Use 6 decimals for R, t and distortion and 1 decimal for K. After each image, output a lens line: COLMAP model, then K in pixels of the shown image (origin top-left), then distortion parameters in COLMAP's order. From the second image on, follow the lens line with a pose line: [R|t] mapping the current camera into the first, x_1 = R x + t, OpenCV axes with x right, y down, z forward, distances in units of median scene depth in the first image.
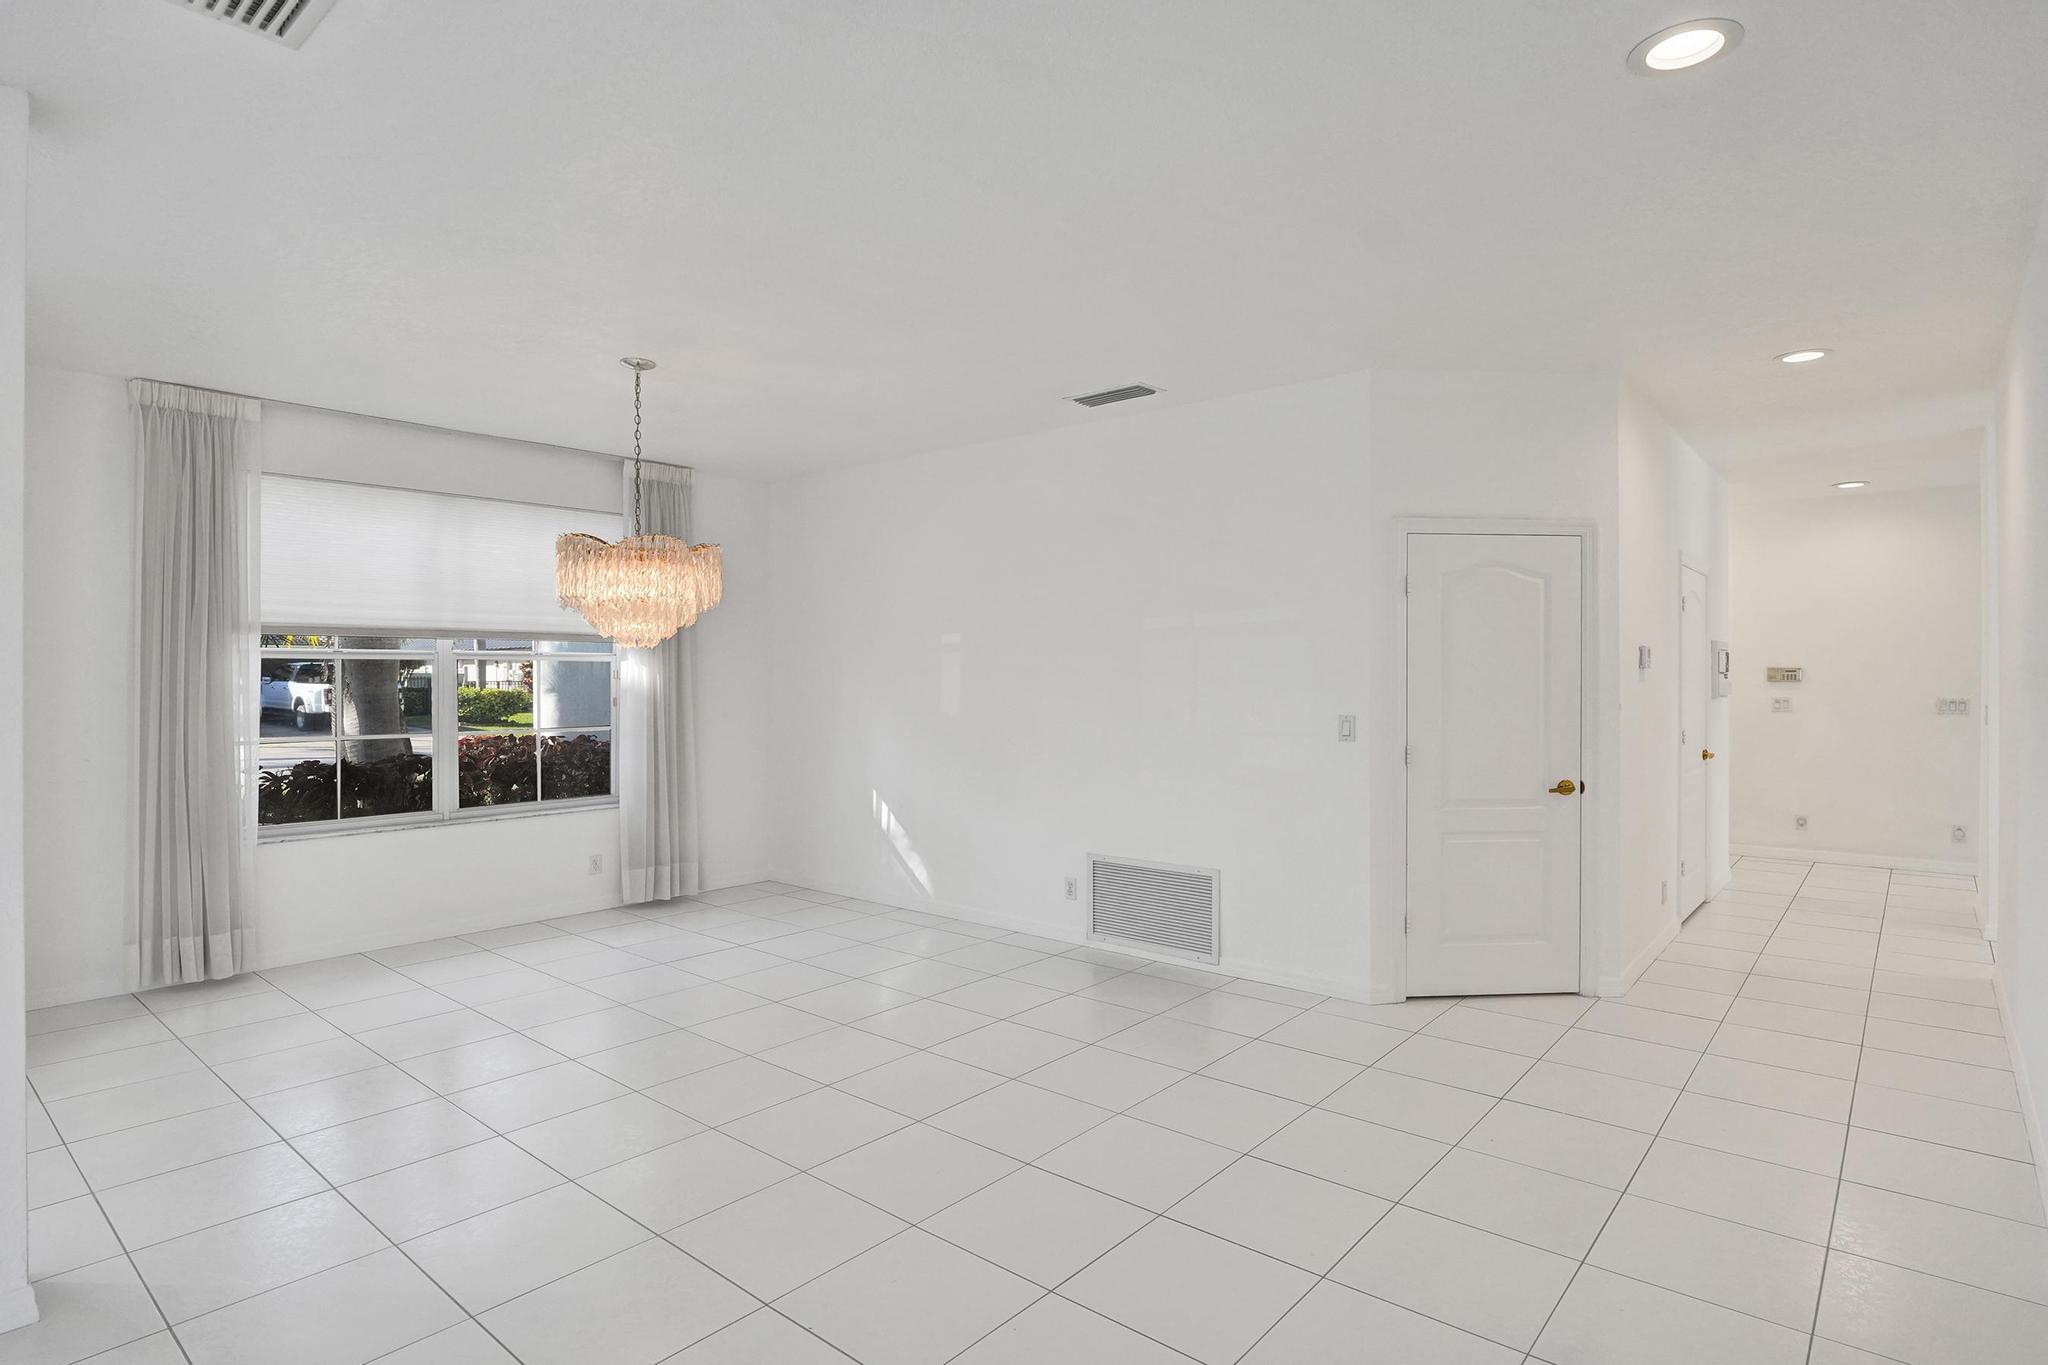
lens RADIAL K [[1080.7, 0, 1012.6], [0, 1080.7, 688.0], [0, 0, 1]] dist [-0.004647, -0.001232]
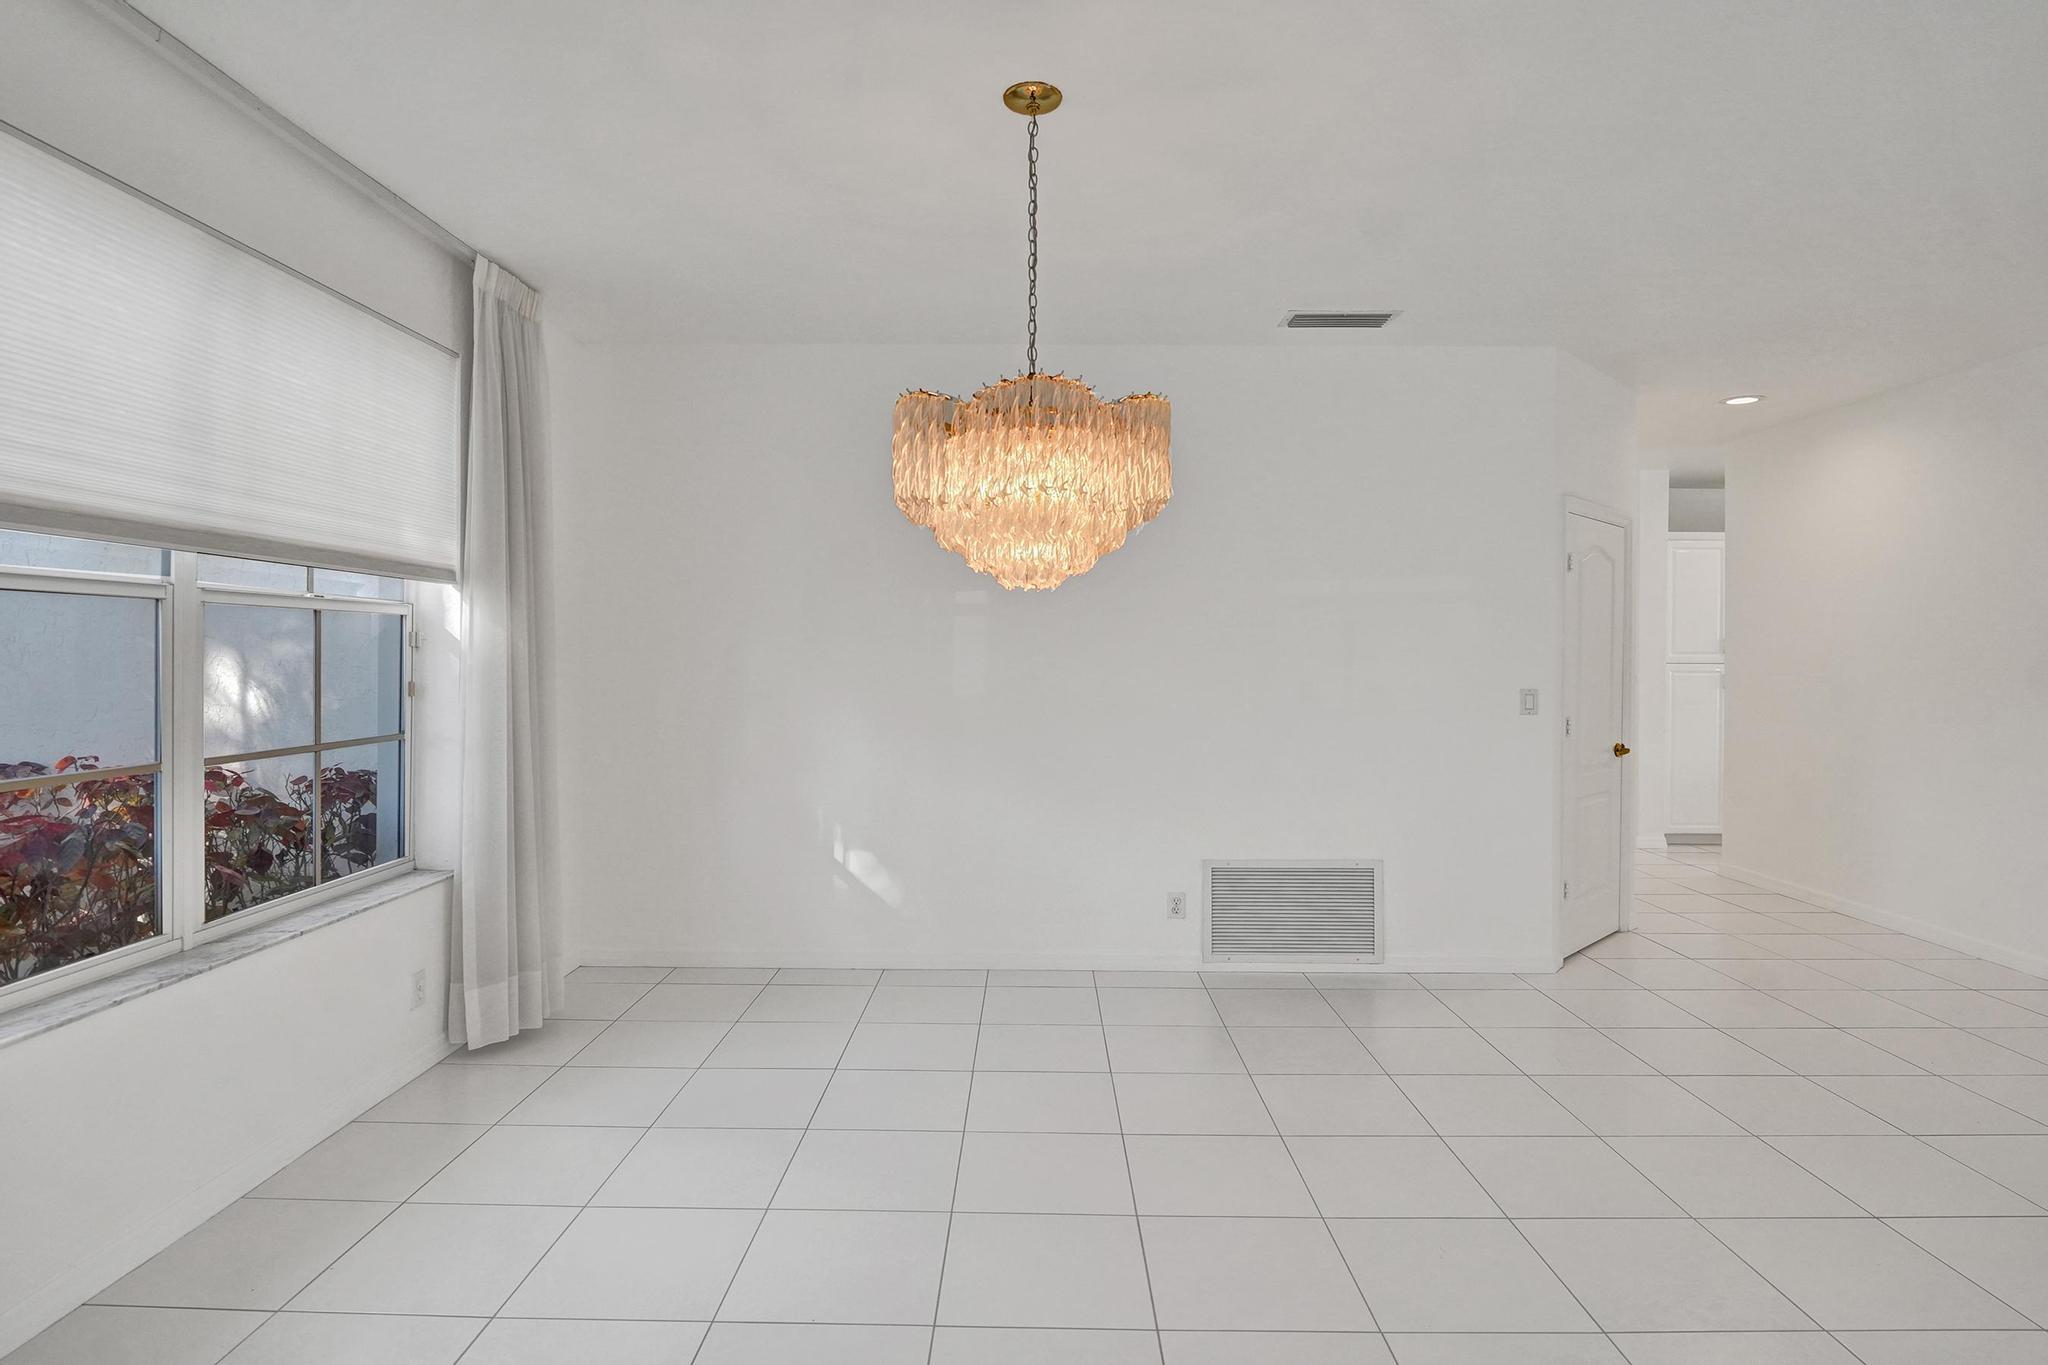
lens RADIAL K [[1080.7, 0, 1012.6], [0, 1080.7, 688.0], [0, 0, 1]] dist [-0.004647, -0.001232]
pose [[0.766282, -0.012724, 0.642378, -0.584147], [0.003581, 0.999873, 0.015533, 0.006478], [-0.642495, -0.009603, 0.766230, 0.460092]]
